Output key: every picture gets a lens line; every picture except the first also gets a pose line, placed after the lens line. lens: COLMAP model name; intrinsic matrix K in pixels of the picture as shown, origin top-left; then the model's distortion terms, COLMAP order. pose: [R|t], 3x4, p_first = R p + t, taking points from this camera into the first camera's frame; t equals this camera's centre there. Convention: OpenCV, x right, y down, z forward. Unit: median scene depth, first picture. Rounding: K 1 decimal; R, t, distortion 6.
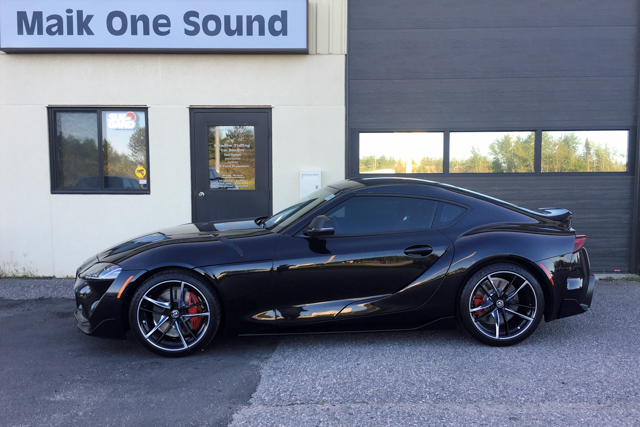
lens RADIAL K [[521.3, 0, 313.9], [0, 521.3, 216.8], [0, 0, 1]] dist [0.005061, -0.001042]
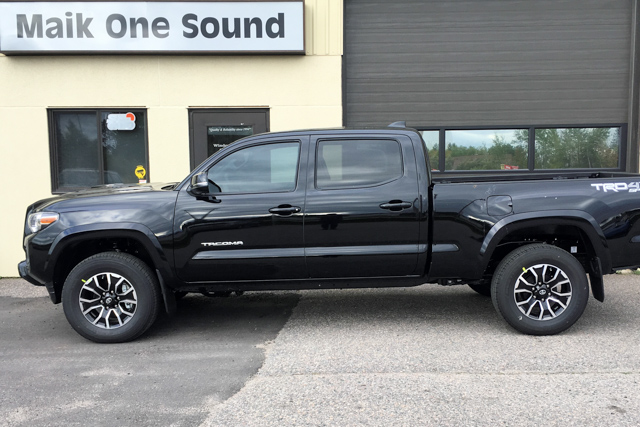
lens RADIAL K [[606.7, 0, 322.0], [0, 606.7, 226.4], [0, 0, 1]] dist [-0.004134, 0.009380]
pose [[0.999889, -0.008832, 0.011997, 0.008765], [0.008563, 0.999714, 0.022335, -0.007576], [-0.012191, -0.022230, 0.999679, -0.334741]]
